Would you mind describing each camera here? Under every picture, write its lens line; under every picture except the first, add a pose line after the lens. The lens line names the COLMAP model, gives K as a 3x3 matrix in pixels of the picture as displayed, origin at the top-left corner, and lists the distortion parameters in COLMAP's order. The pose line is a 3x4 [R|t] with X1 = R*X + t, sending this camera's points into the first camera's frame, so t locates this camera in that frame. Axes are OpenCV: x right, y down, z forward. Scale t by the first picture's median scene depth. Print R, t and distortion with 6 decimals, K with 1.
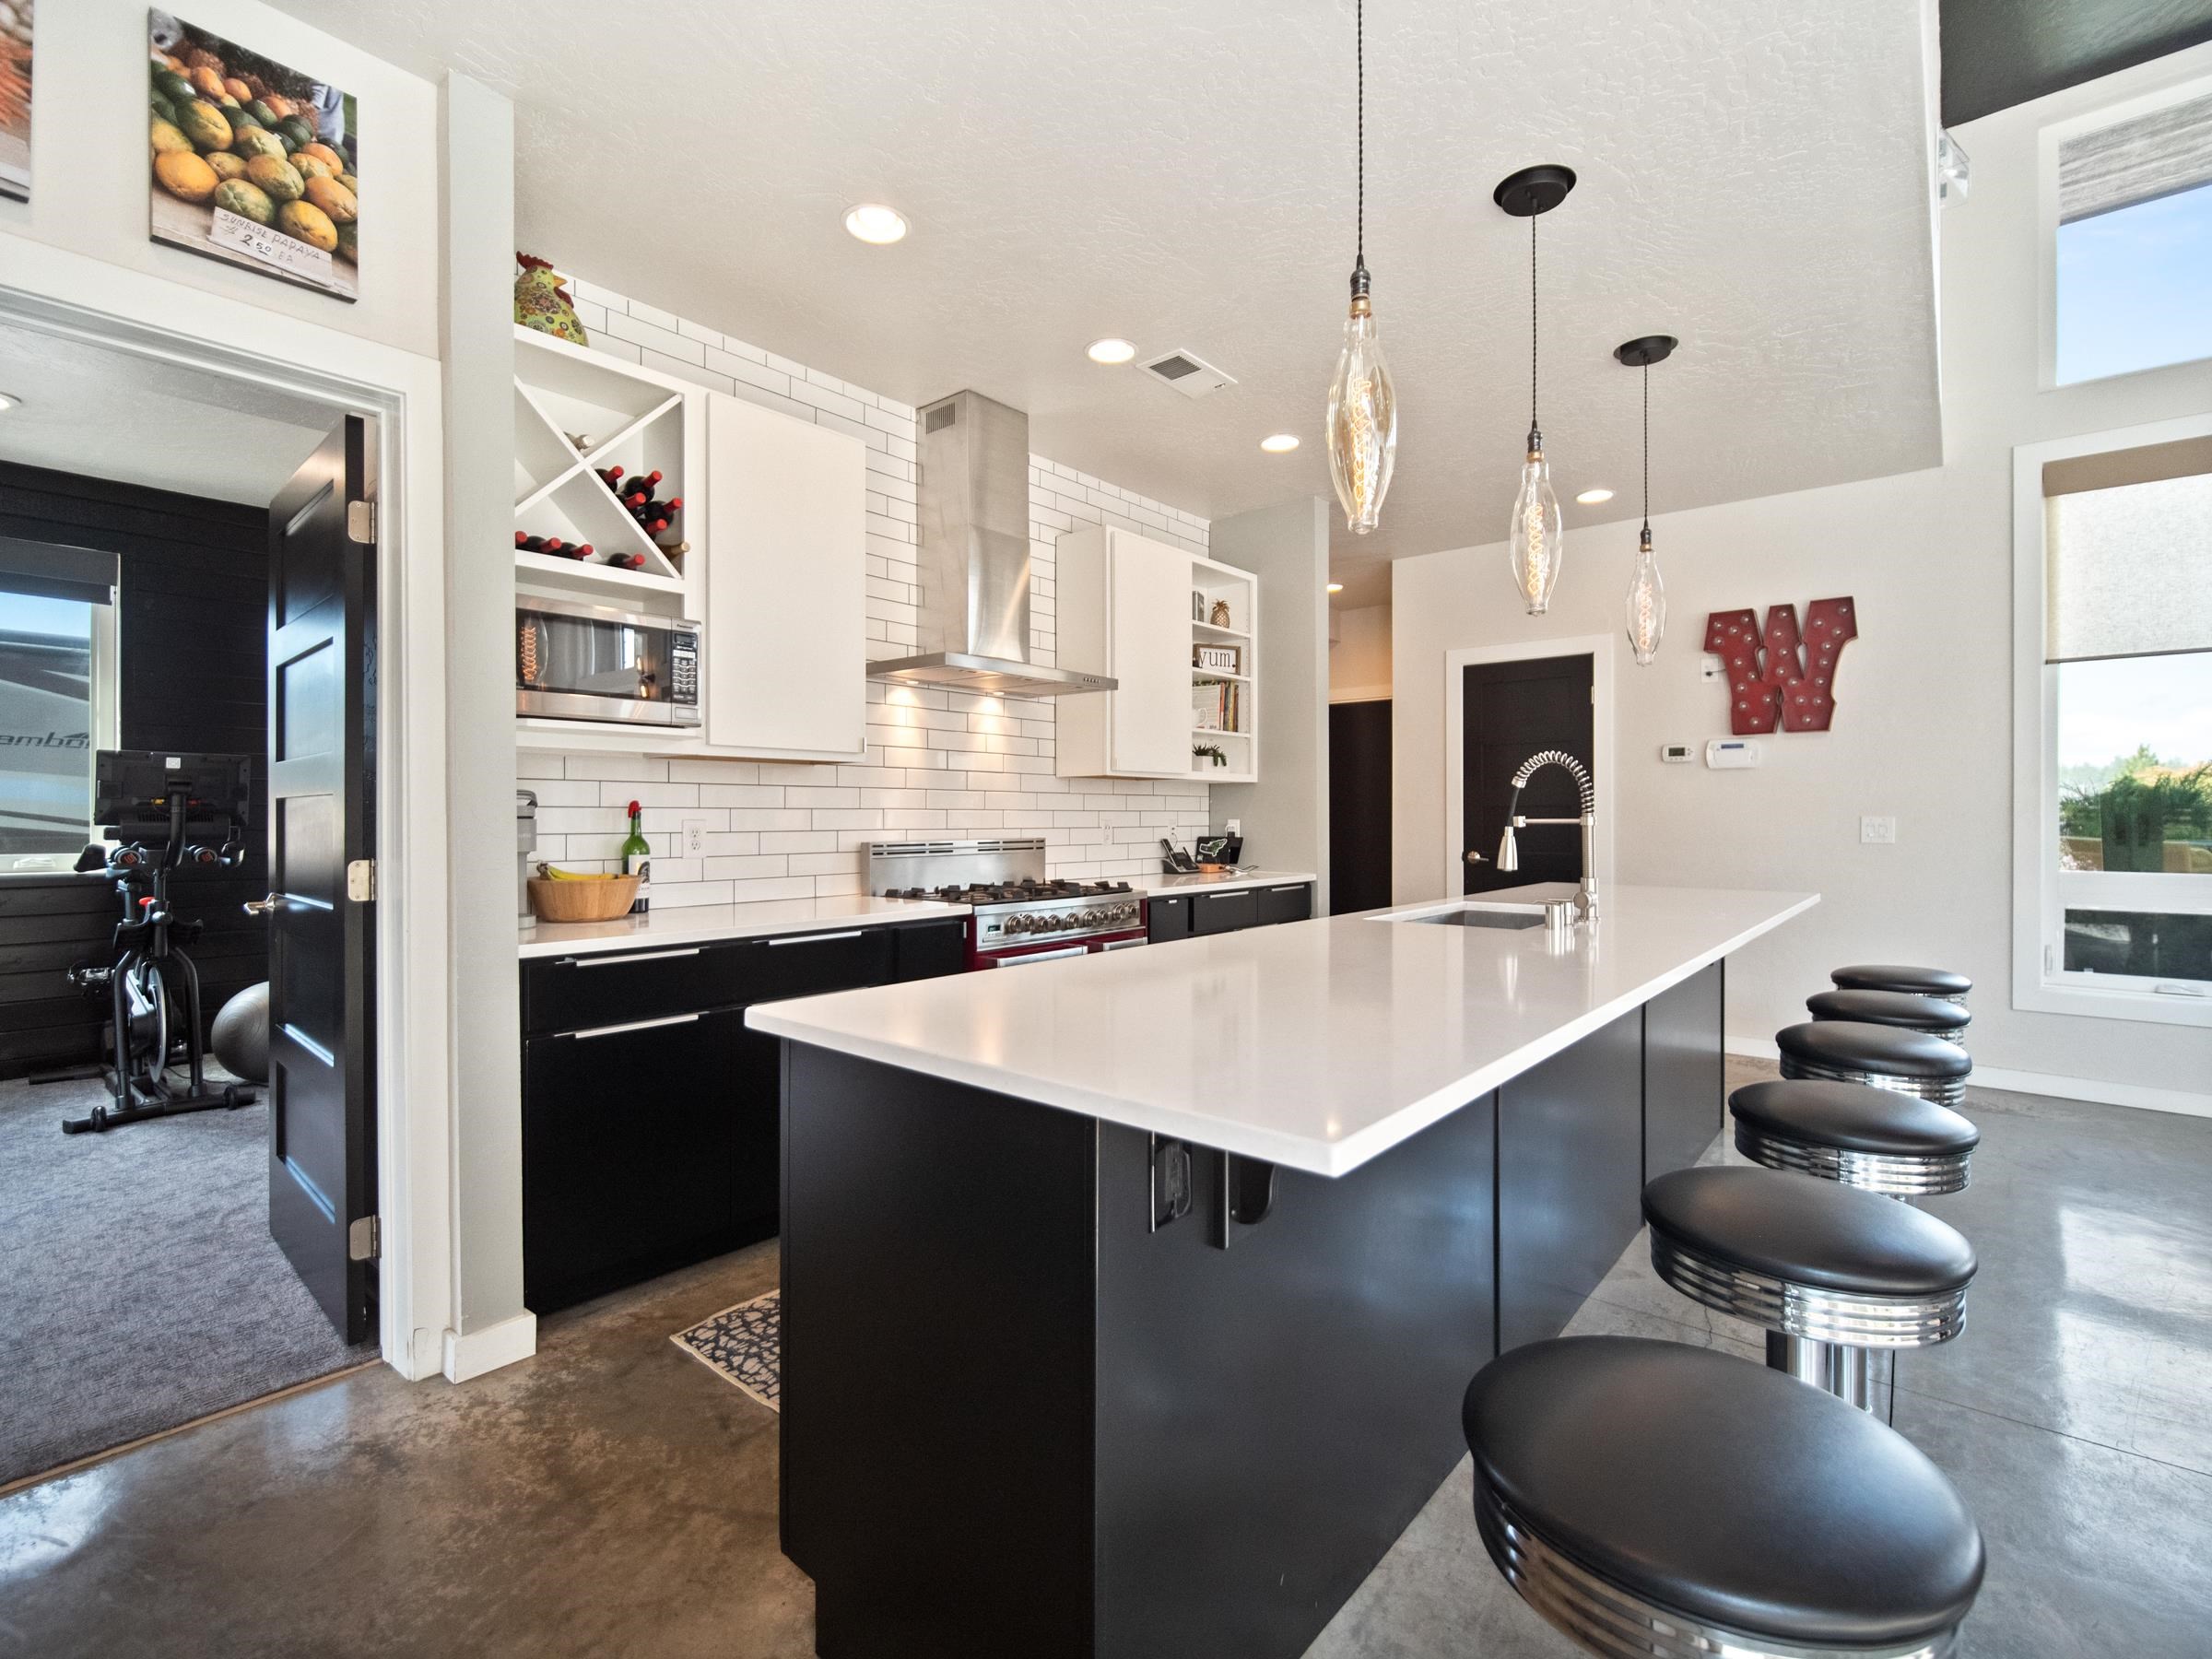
lens RADIAL K [[1013.3, 0, 1114.4], [0, 1013.3, 815.5], [0, 0, 1]] dist [-0.003176, -0.000026]
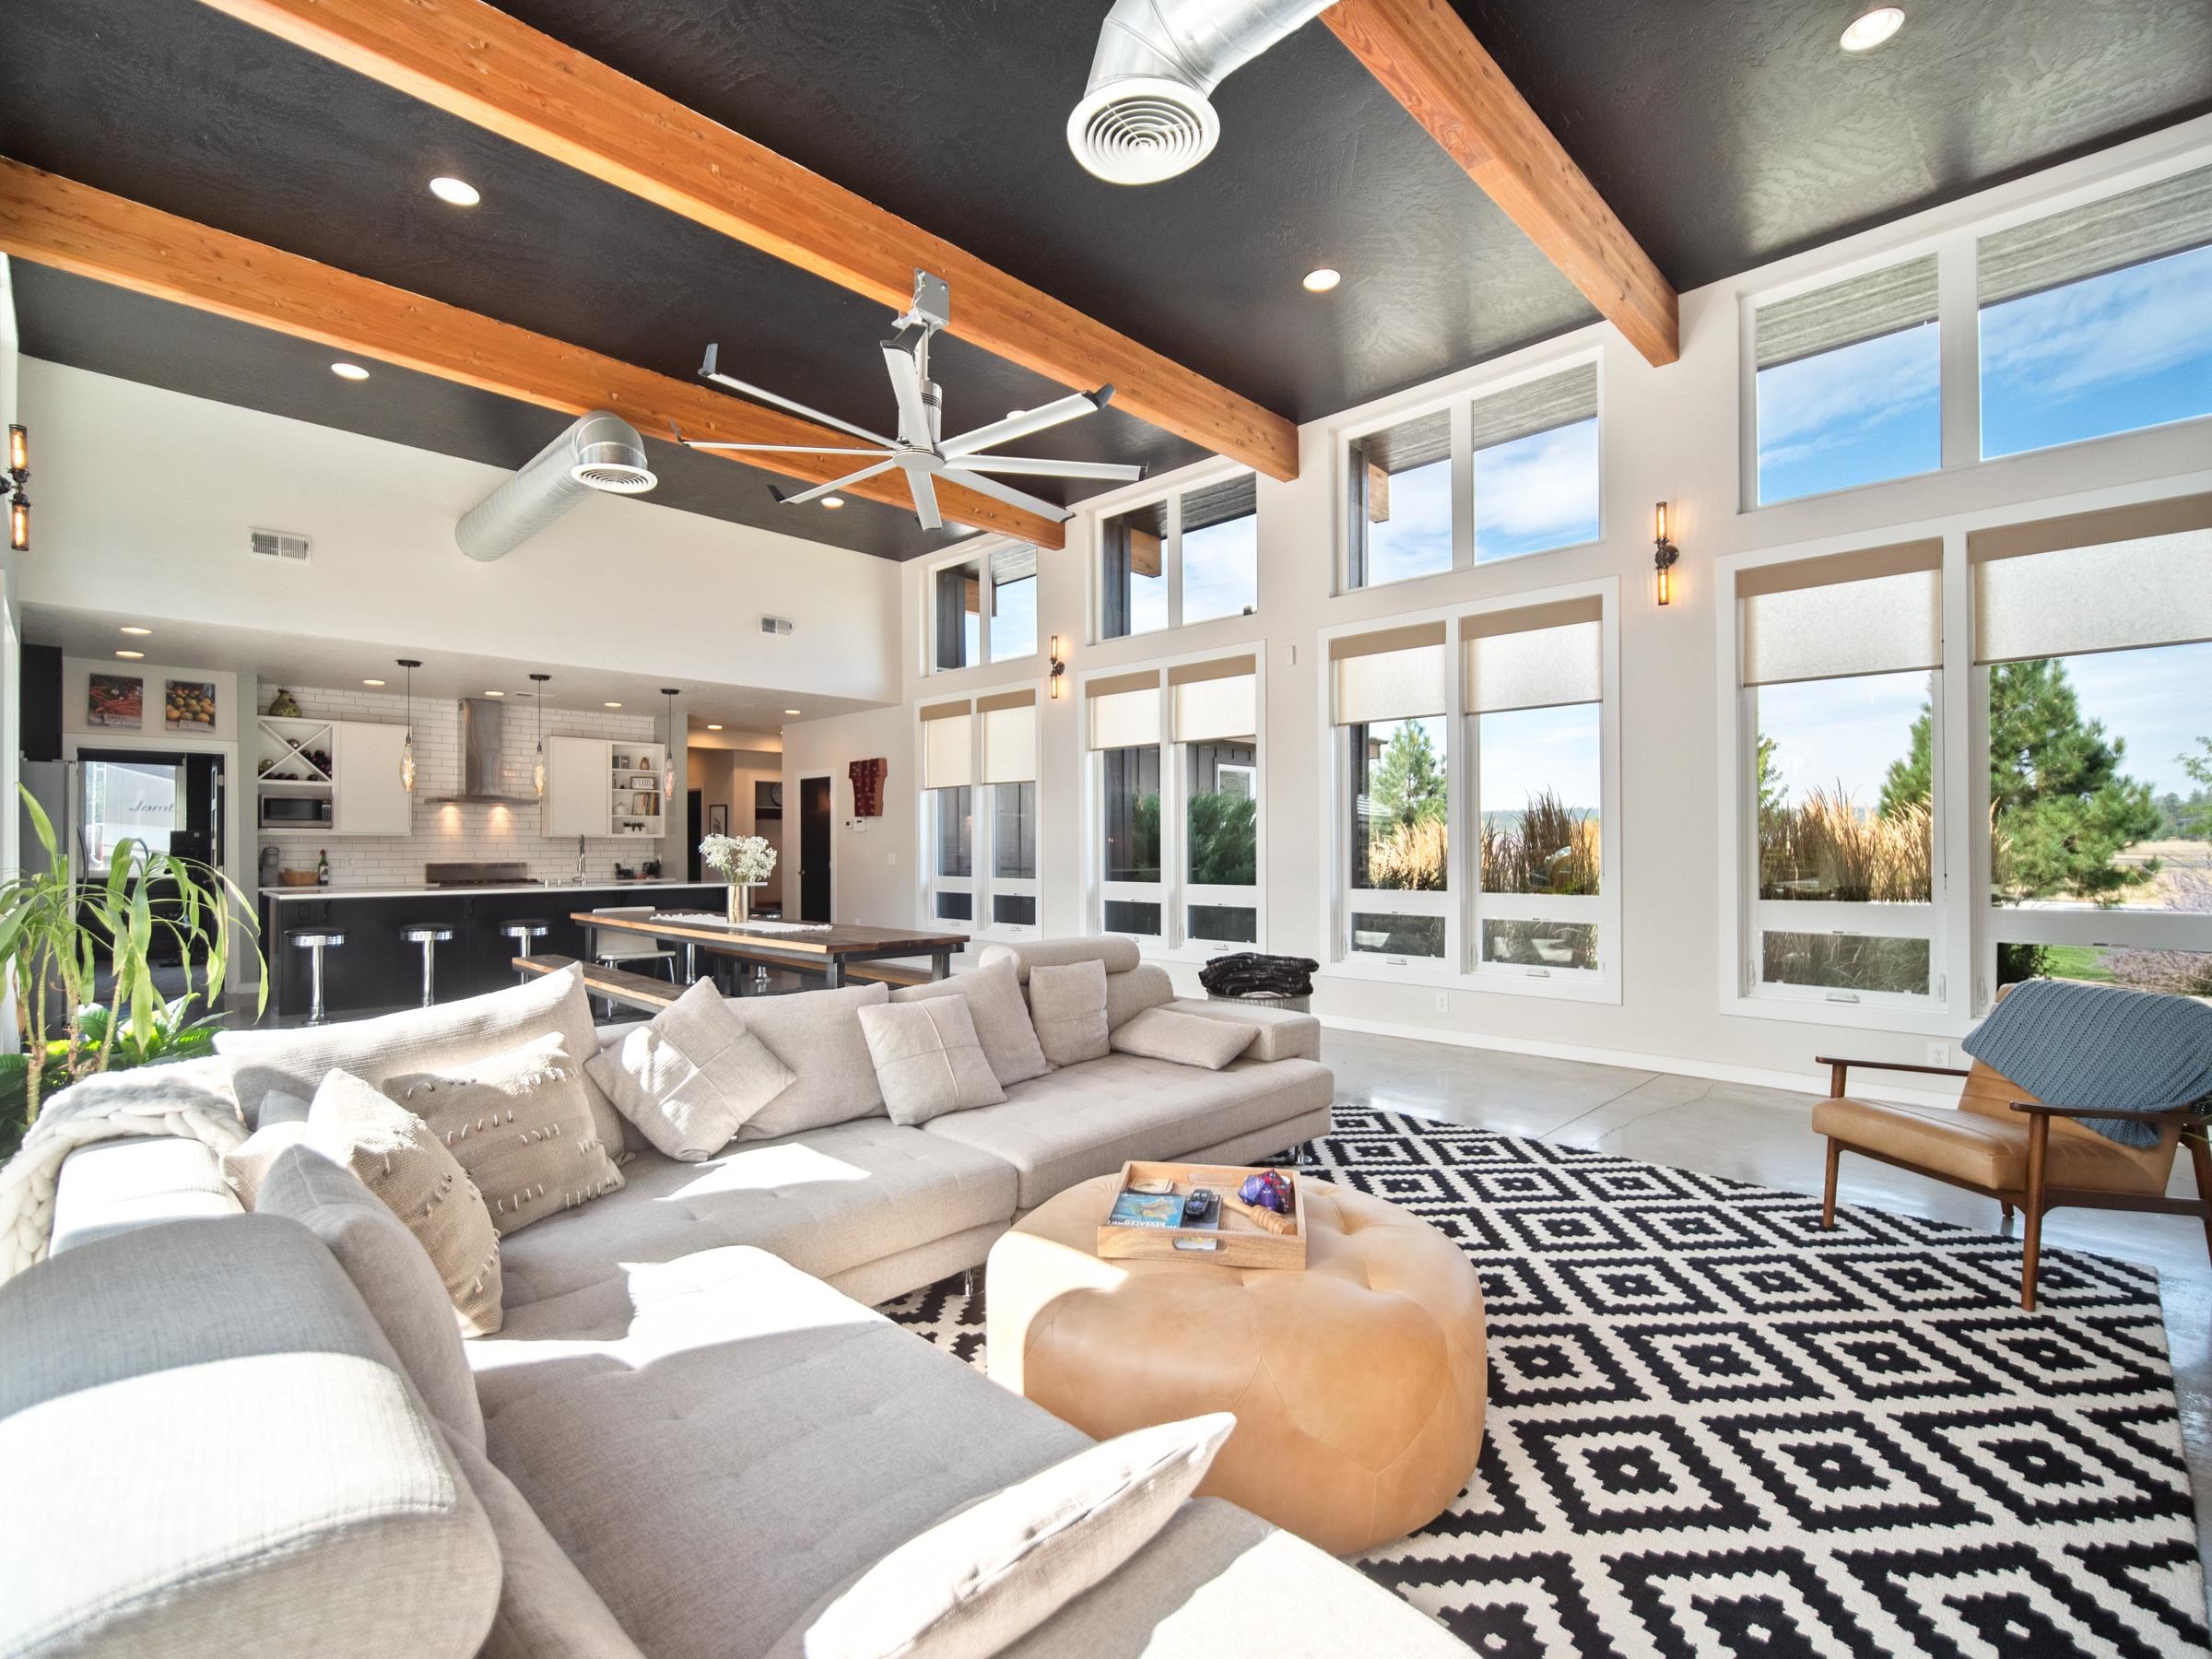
lens RADIAL K [[1013.3, 0, 1097.2], [0, 1013.3, 843.7], [0, 0, 1]] dist [-0.003176, -0.000026]
pose [[0.996702, -0.002510, -0.081108, 1.721846], [0.002012, 0.999979, -0.006229, -0.006333], [0.081122, 0.006045, 0.996686, -1.532258]]
